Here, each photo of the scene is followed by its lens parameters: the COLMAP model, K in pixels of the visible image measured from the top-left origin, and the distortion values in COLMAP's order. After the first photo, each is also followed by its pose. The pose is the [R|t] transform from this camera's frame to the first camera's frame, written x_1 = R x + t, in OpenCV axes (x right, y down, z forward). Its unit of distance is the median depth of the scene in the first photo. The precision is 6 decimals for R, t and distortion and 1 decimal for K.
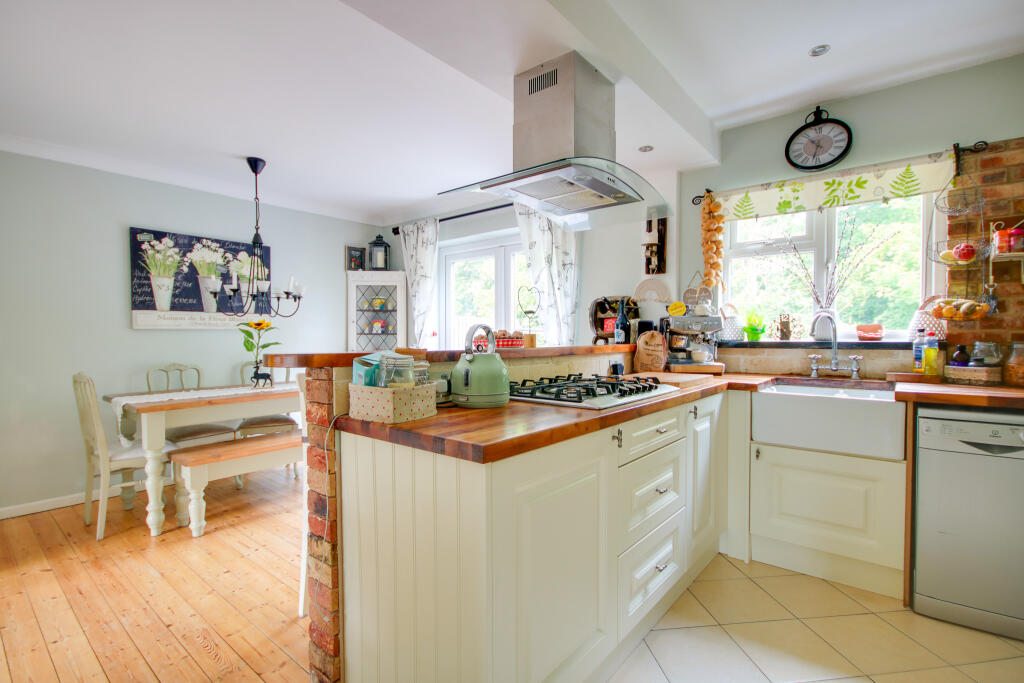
lens RADIAL K [[472.4, 0, 515.8], [0, 472.4, 345.9], [0, 0, 1]] dist [0.003624, -0.006402]
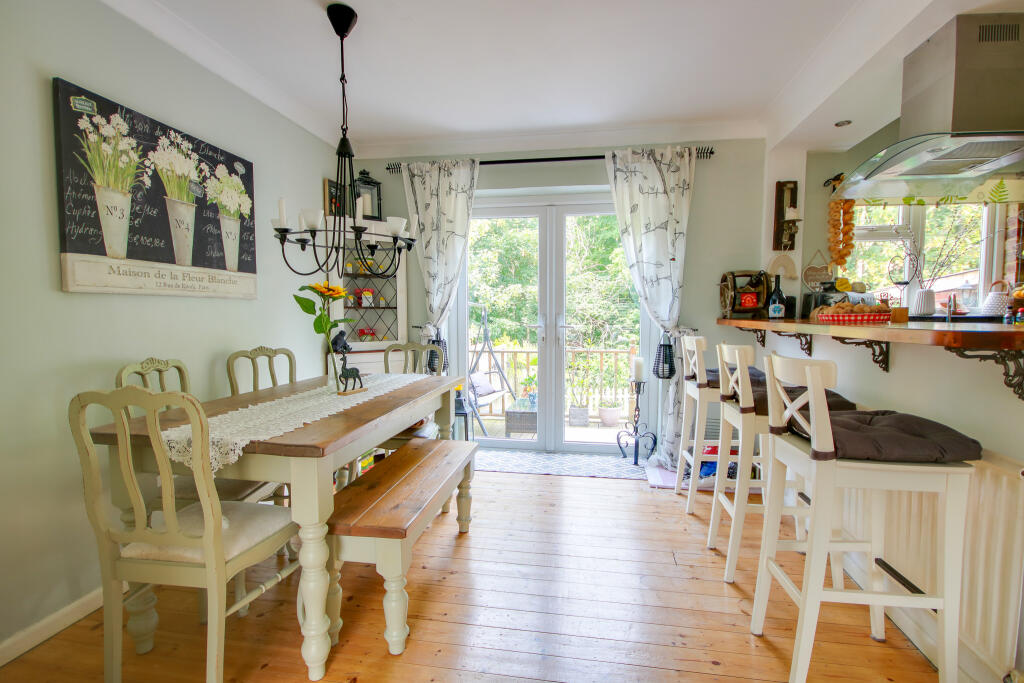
lens RADIAL K [[482.8, 0, 516.1], [0, 482.8, 345.9], [0, 0, 1]] dist [-0.002757, -0.004149]
pose [[0.868382, -0.030423, 0.494961, -0.812899], [0.008033, 0.998848, 0.047300, 0.000633], [-0.495830, -0.037099, 0.867627, 0.419656]]
